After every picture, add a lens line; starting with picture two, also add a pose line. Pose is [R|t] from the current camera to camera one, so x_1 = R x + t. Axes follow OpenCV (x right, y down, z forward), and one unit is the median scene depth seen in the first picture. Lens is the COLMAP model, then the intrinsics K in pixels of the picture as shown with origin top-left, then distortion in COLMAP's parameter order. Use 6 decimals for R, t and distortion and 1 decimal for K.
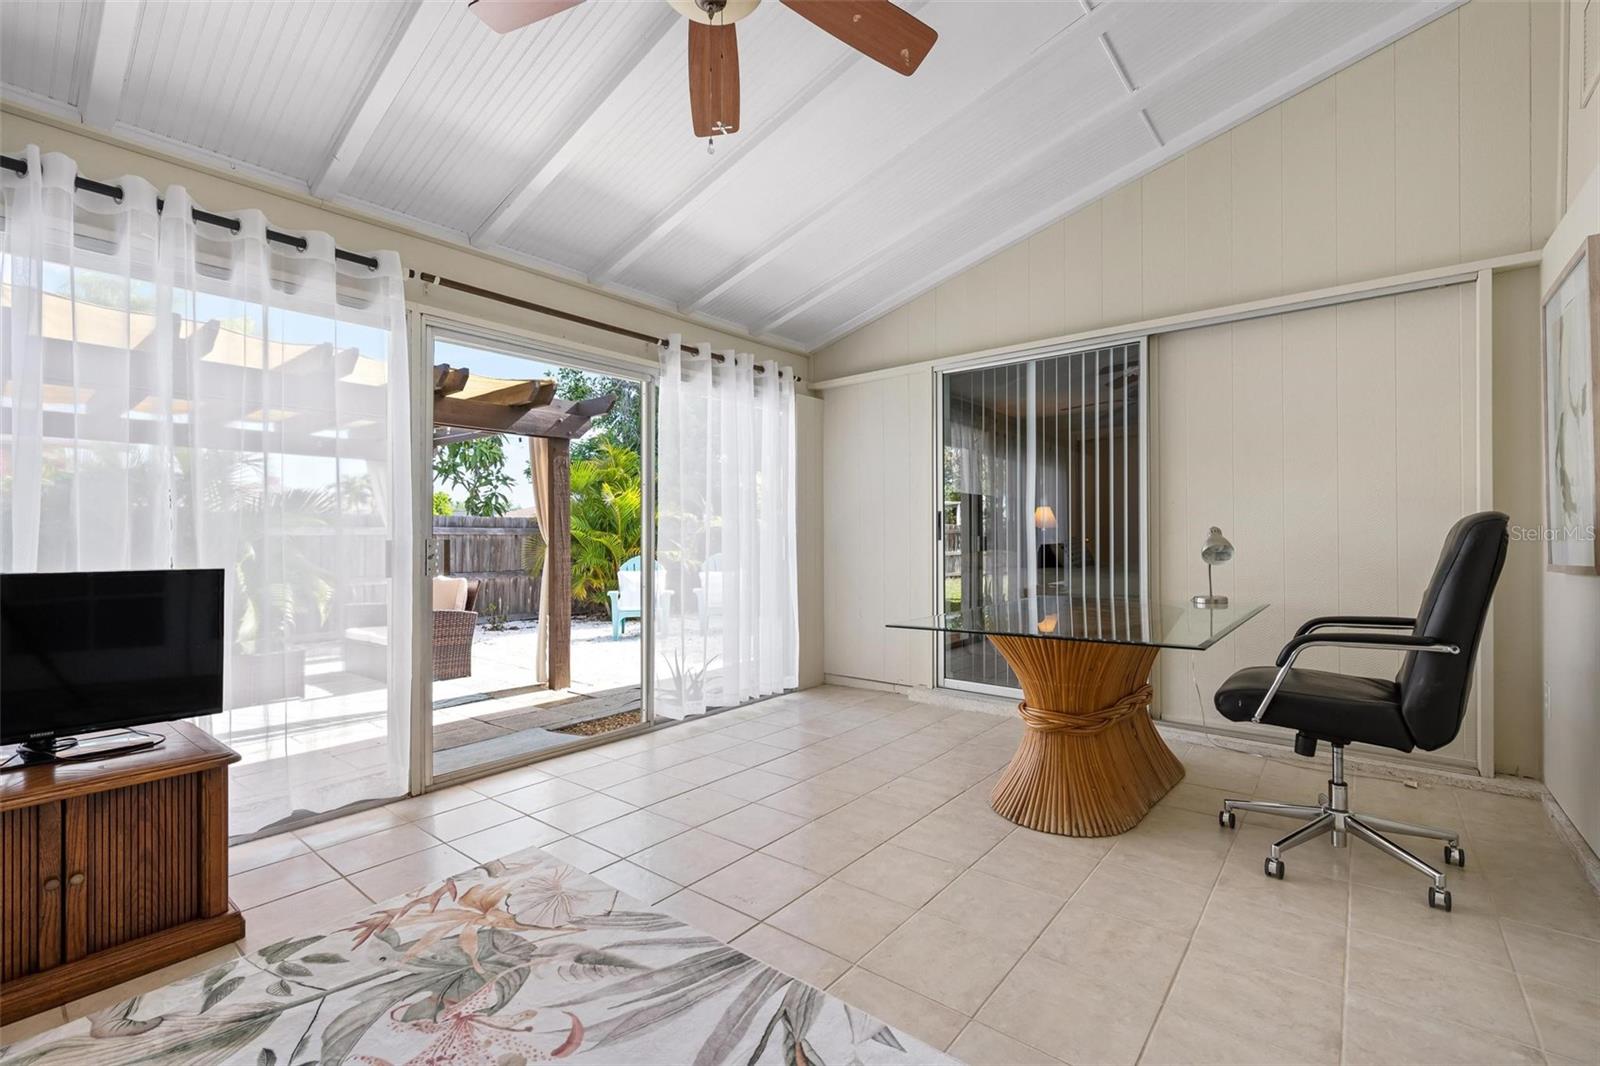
lens RADIAL K [[683.6, 0, 805.0], [0, 683.6, 536.1], [0, 0, 1]] dist [-0.002913, 0.000074]
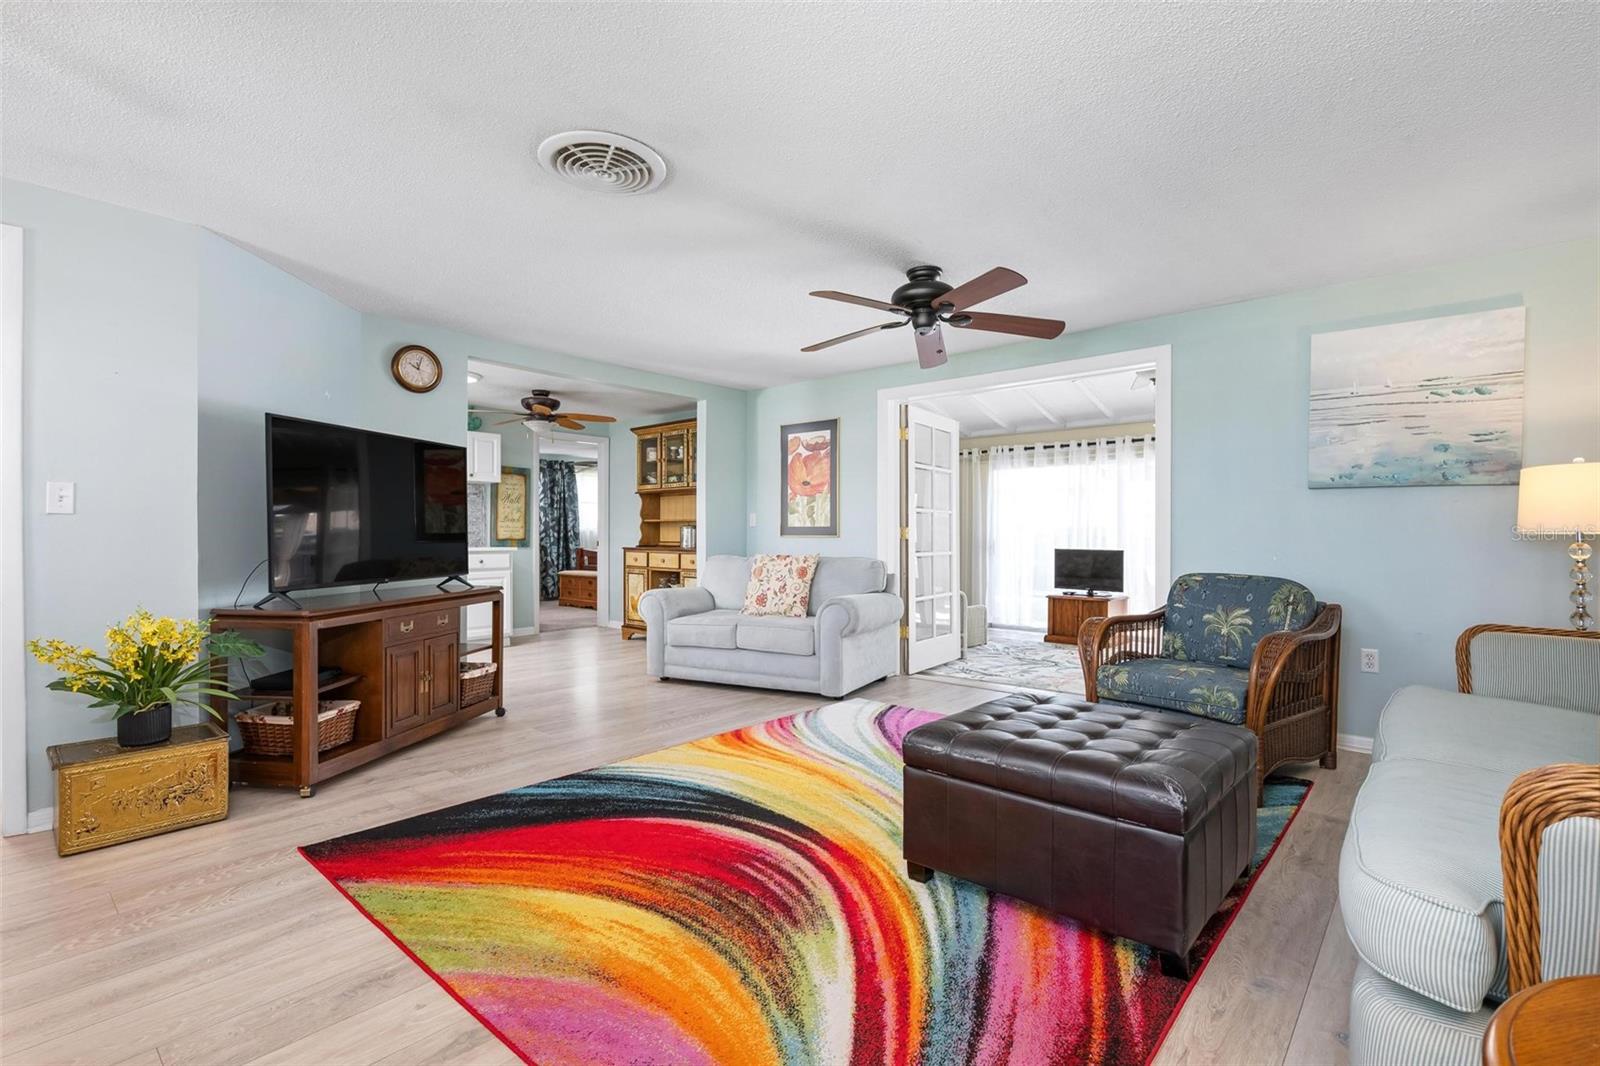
lens RADIAL K [[739.6, 0, 804.2], [0, 739.6, 534.0], [0, 0, 1]] dist [-0.000971, 0.000126]
pose [[-0.034288, 0.002742, -0.999408, 2.280594], [-0.002295, 0.999993, 0.002822, -0.031234], [0.999409, 0.002390, -0.034282, -0.370597]]
